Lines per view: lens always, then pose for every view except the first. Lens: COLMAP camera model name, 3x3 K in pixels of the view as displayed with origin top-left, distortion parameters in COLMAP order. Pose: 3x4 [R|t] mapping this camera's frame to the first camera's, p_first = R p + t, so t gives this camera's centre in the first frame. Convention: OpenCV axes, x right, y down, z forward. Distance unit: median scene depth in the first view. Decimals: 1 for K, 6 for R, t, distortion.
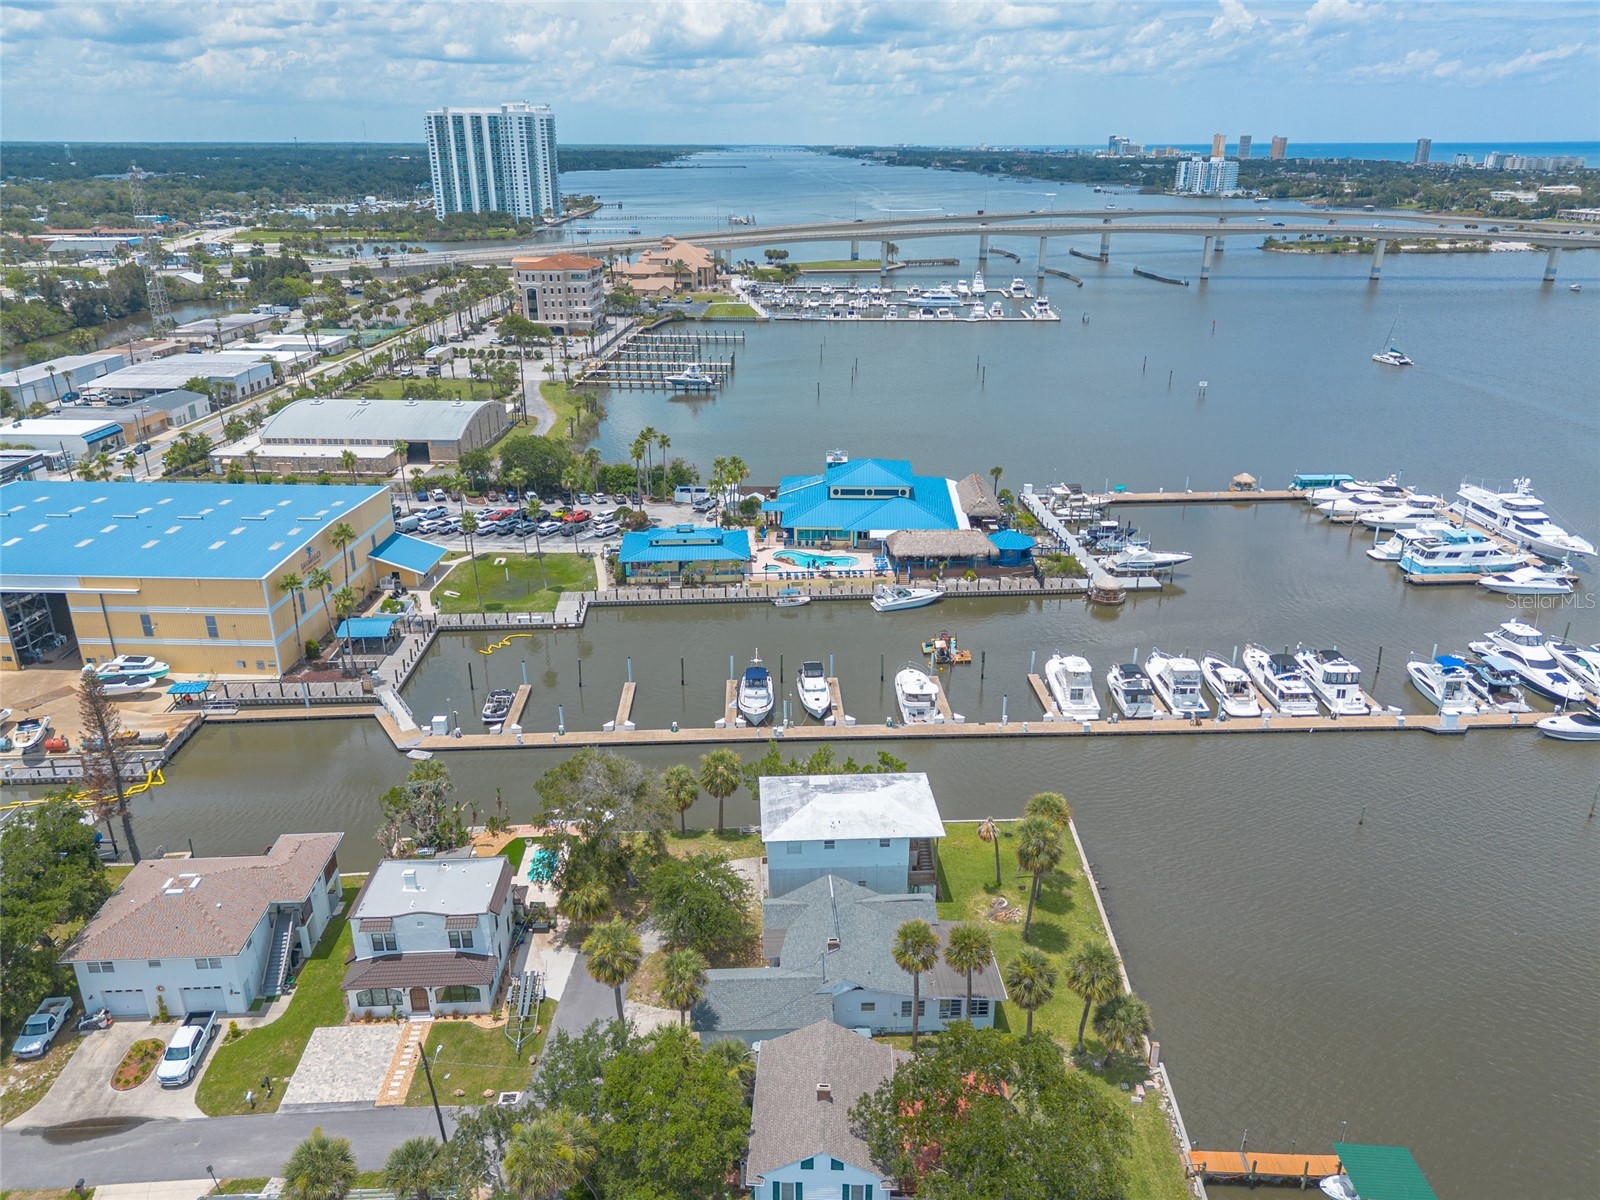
lens RADIAL K [[1126.0, 0, 797.2], [0, 1126.0, 631.1], [0, 0, 1]] dist [0.066406, -0.077060]
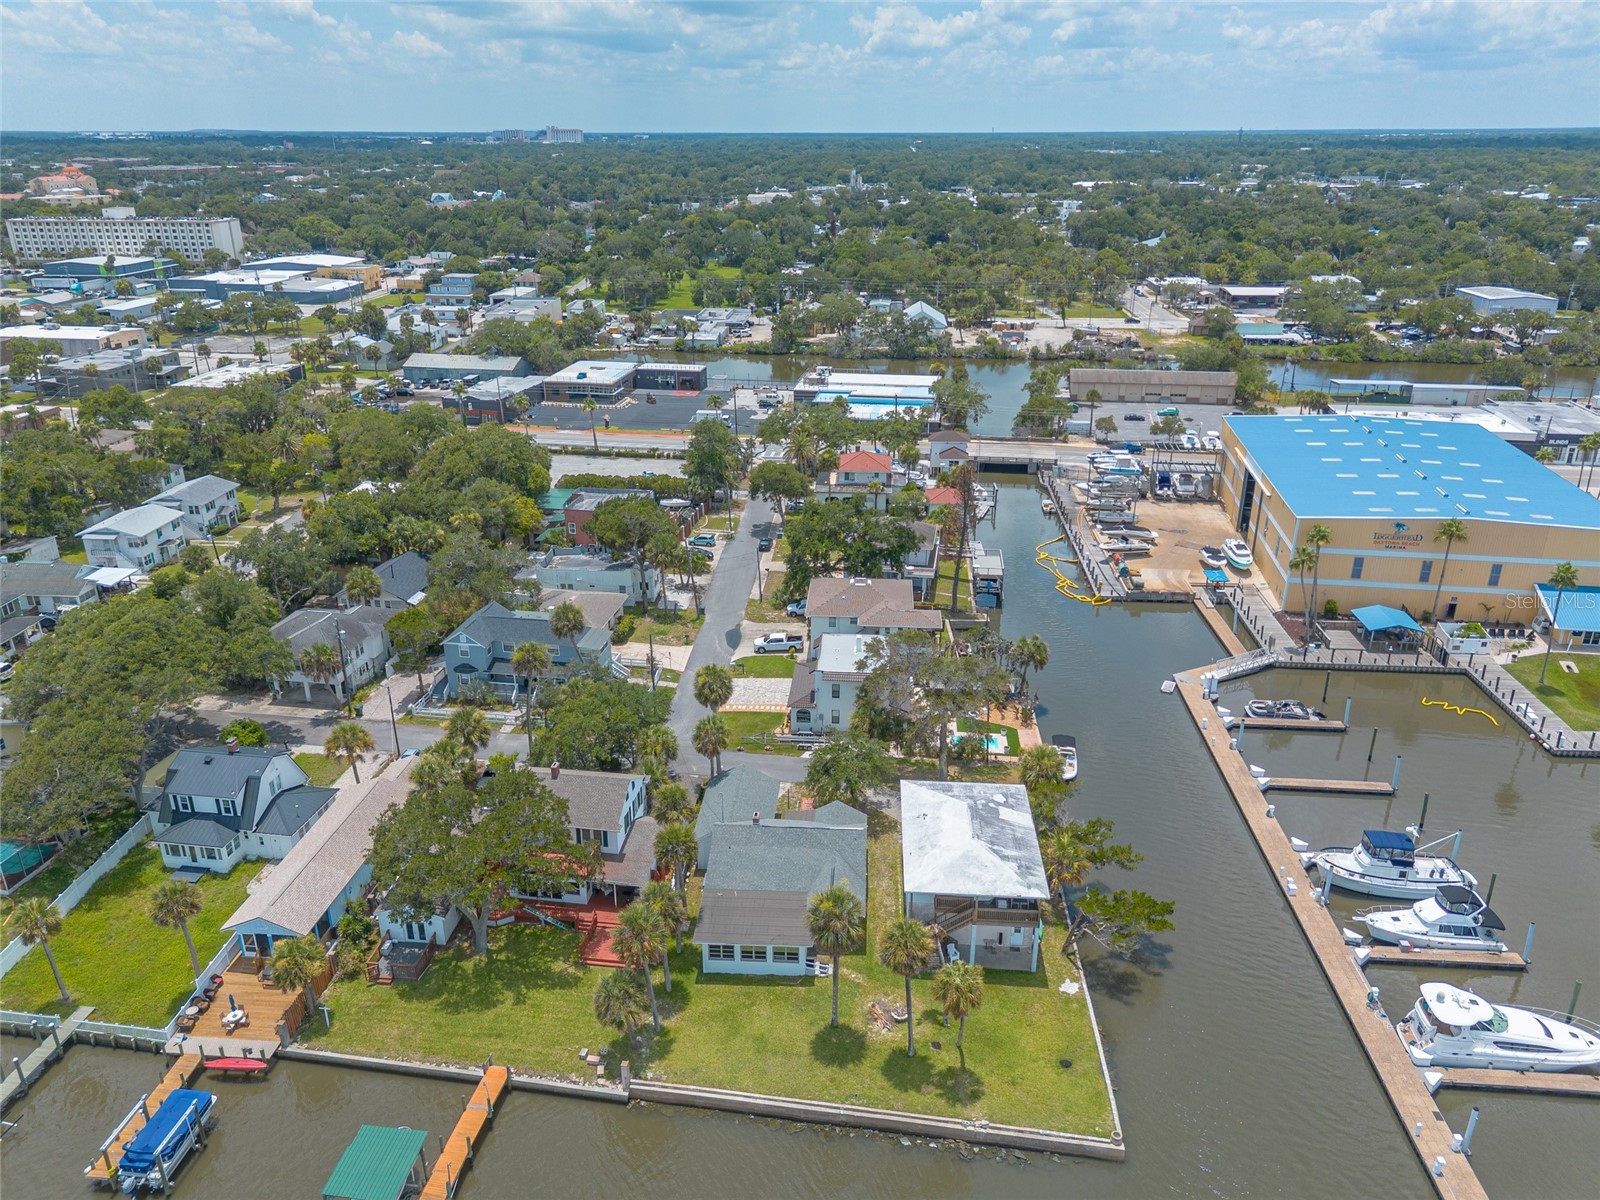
lens RADIAL K [[1137.2, 0, 795.3], [0, 1137.2, 596.3], [0, 0, 1]] dist [0.050730, -0.056915]
pose [[-0.130224, 0.372367, -0.918904, 0.467461], [-0.387930, 0.833776, 0.392846, -0.172874], [0.912443, 0.407629, 0.035875, 0.432573]]
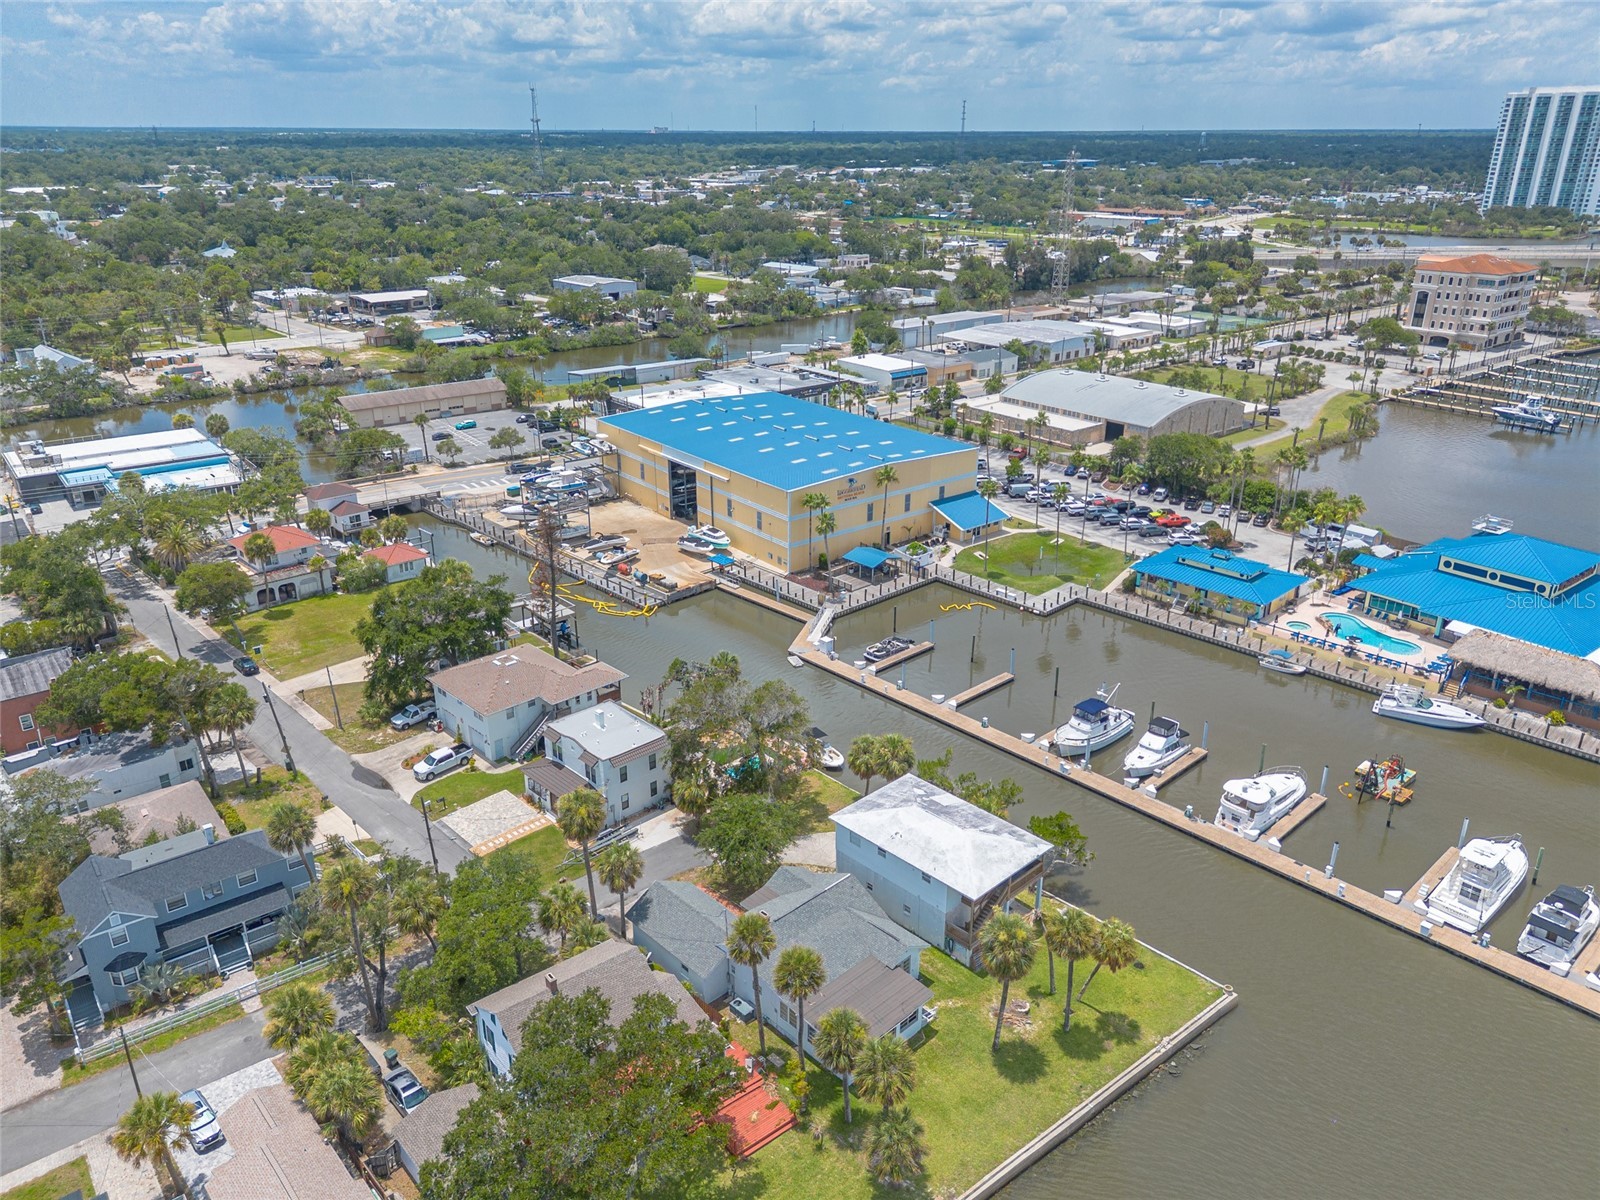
lens RADIAL K [[1146.0, 0, 800.0], [0, 1146.0, 600.0], [0, 0, 1]] dist [0.057026, -0.037334]
pose [[0.651859, 0.285615, -0.702498, 0.333264], [-0.299731, 0.947971, 0.107292, -0.054230], [0.696592, 0.140621, 0.703551, 0.122993]]
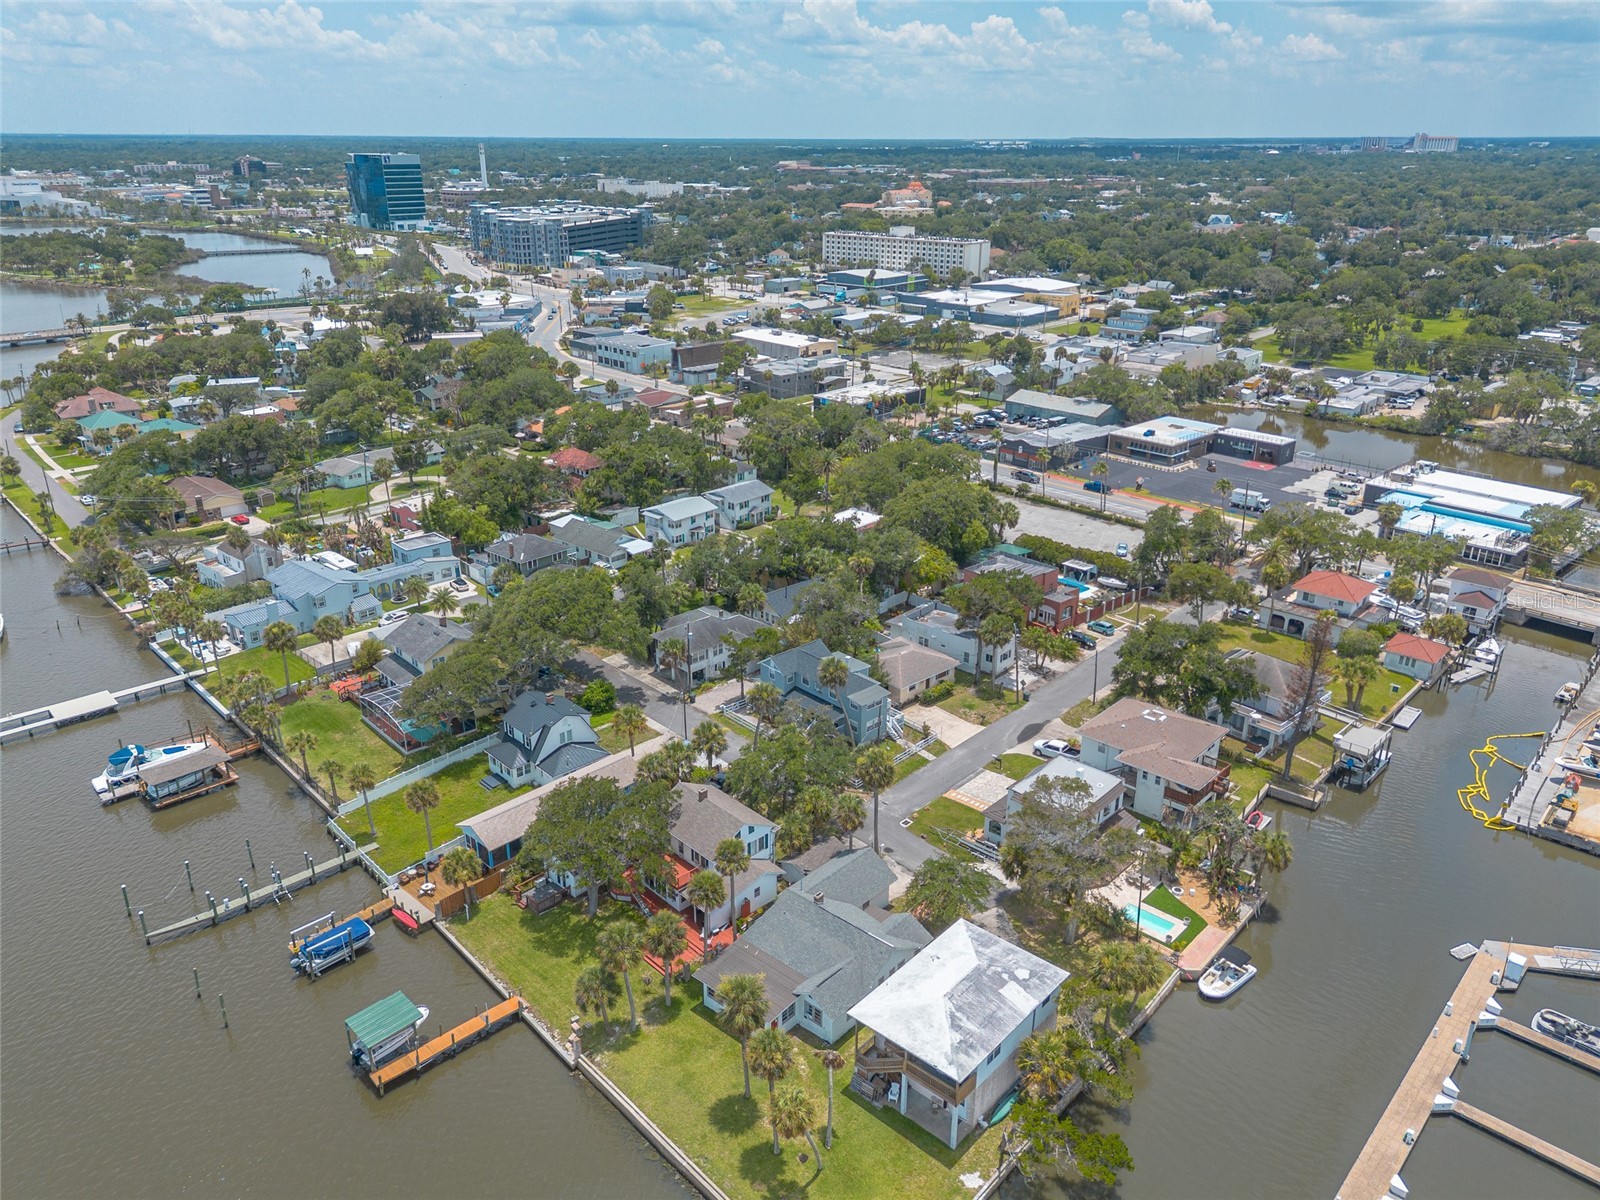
lens RADIAL K [[1128.3, 0, 800.0], [0, 1128.3, 600.0], [0, 0, 1]] dist [0.065326, -0.074917]
pose [[-0.710877, 0.262517, -0.652487, 0.363547], [-0.275644, 0.749518, 0.601866, -0.331336], [0.647051, 0.607707, -0.460454, 0.646791]]
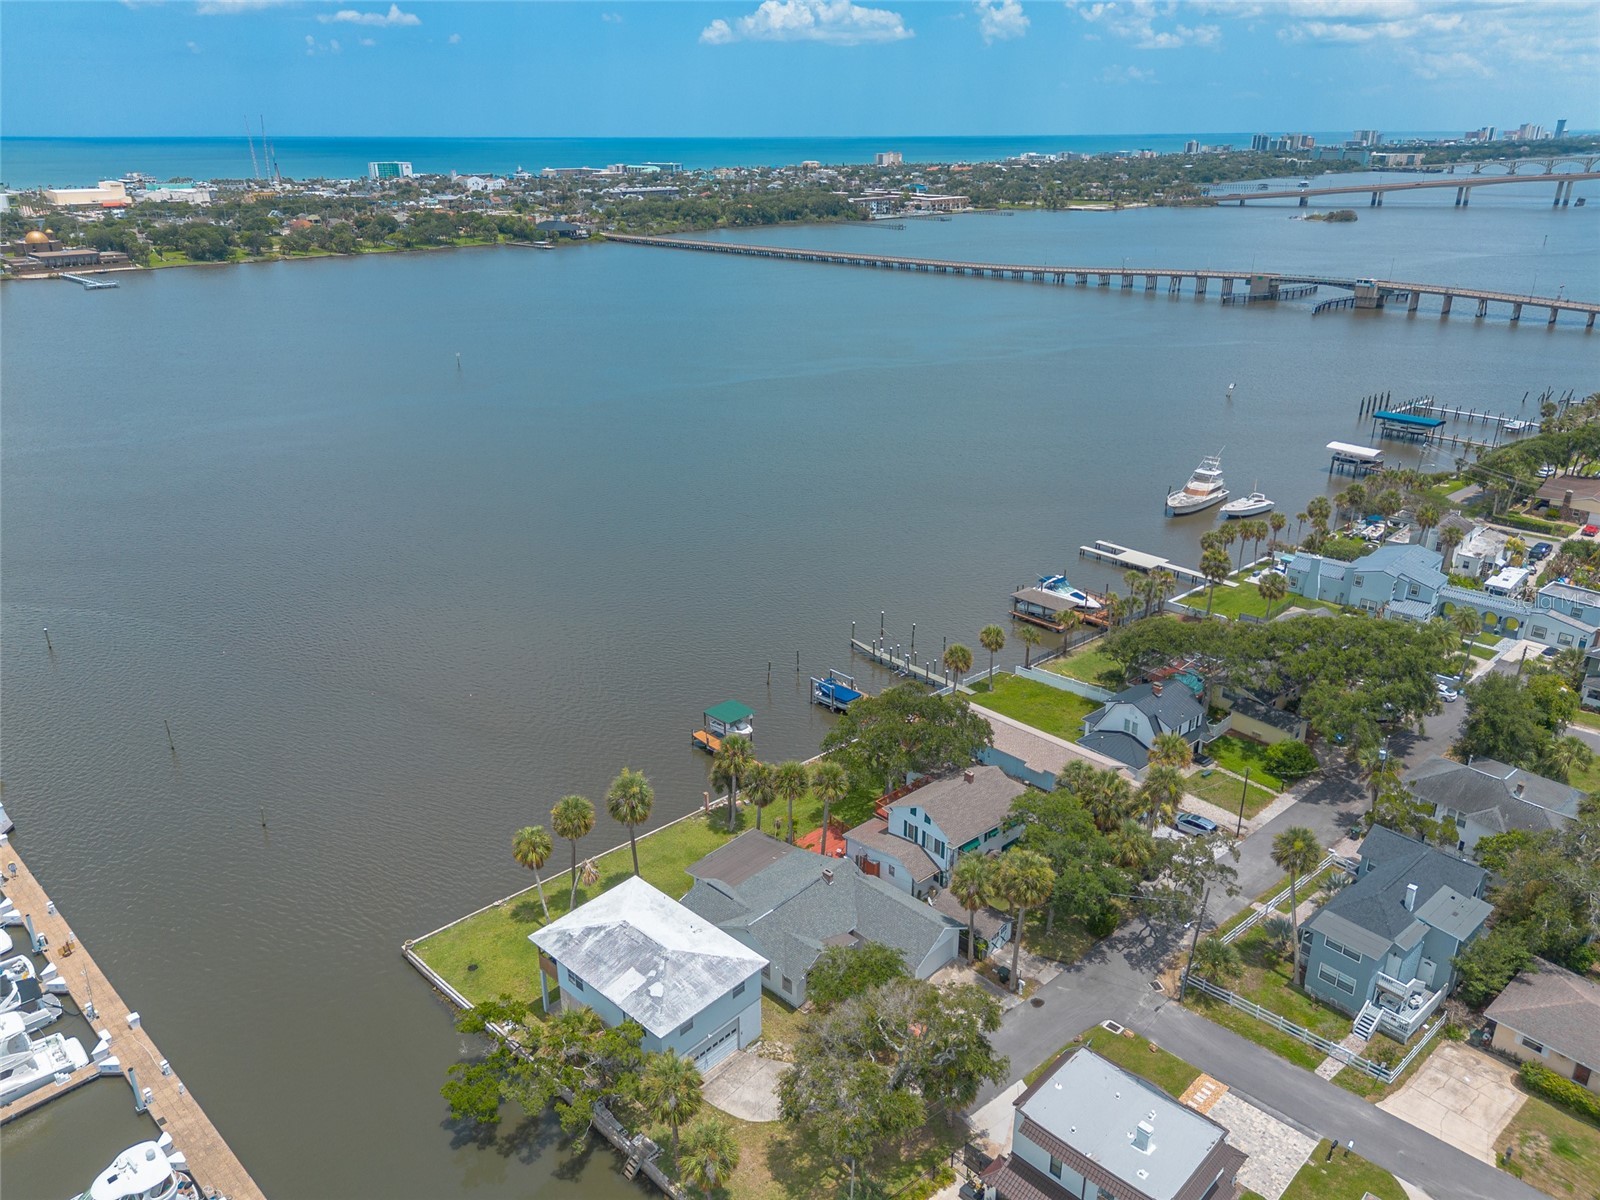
lens RADIAL K [[1137.2, 0, 795.3], [0, 1137.2, 596.3], [0, 0, 1]] dist [0.050730, -0.056915]
pose [[-0.688330, -0.265691, 0.674990, -0.303661], [0.288256, 0.753703, 0.590627, -0.291984], [-0.665666, 0.601116, -0.442209, 0.647984]]
